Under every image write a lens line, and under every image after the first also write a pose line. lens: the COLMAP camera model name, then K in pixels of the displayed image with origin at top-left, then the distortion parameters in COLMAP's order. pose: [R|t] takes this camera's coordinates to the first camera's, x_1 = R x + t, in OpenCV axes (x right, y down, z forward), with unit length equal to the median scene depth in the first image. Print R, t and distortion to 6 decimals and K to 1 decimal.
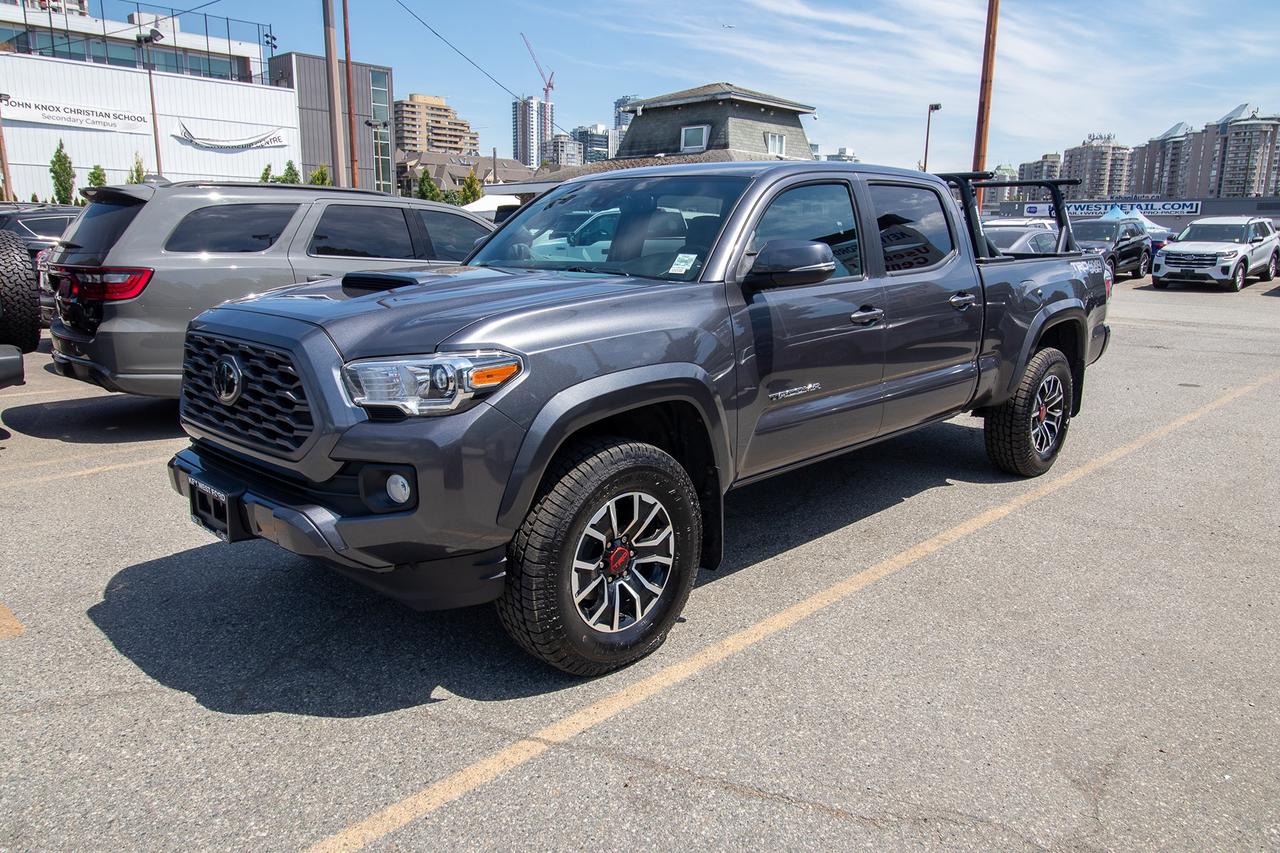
lens RADIAL K [[916.7, 0, 642.5], [0, 916.7, 428.7], [0, 0, 1]] dist [0.014447, -0.009380]
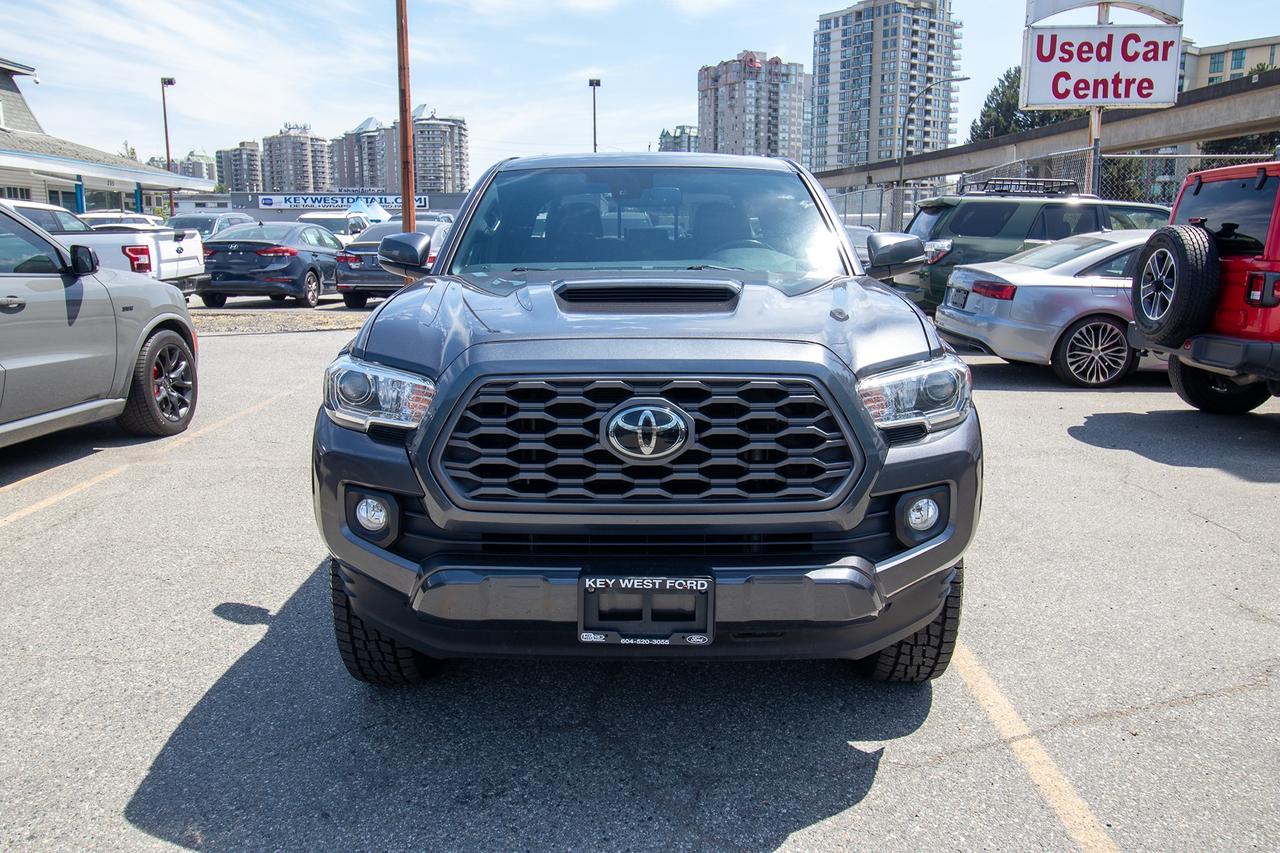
lens RADIAL K [[1009.5, 0, 645.8], [0, 1009.5, 428.7], [0, 0, 1]] dist [0.017222, -0.011230]
pose [[0.719498, -0.142398, 0.679740, -0.760756], [0.151113, 0.987403, 0.046899, -0.070721], [-0.677855, 0.068974, 0.731953, 0.312362]]
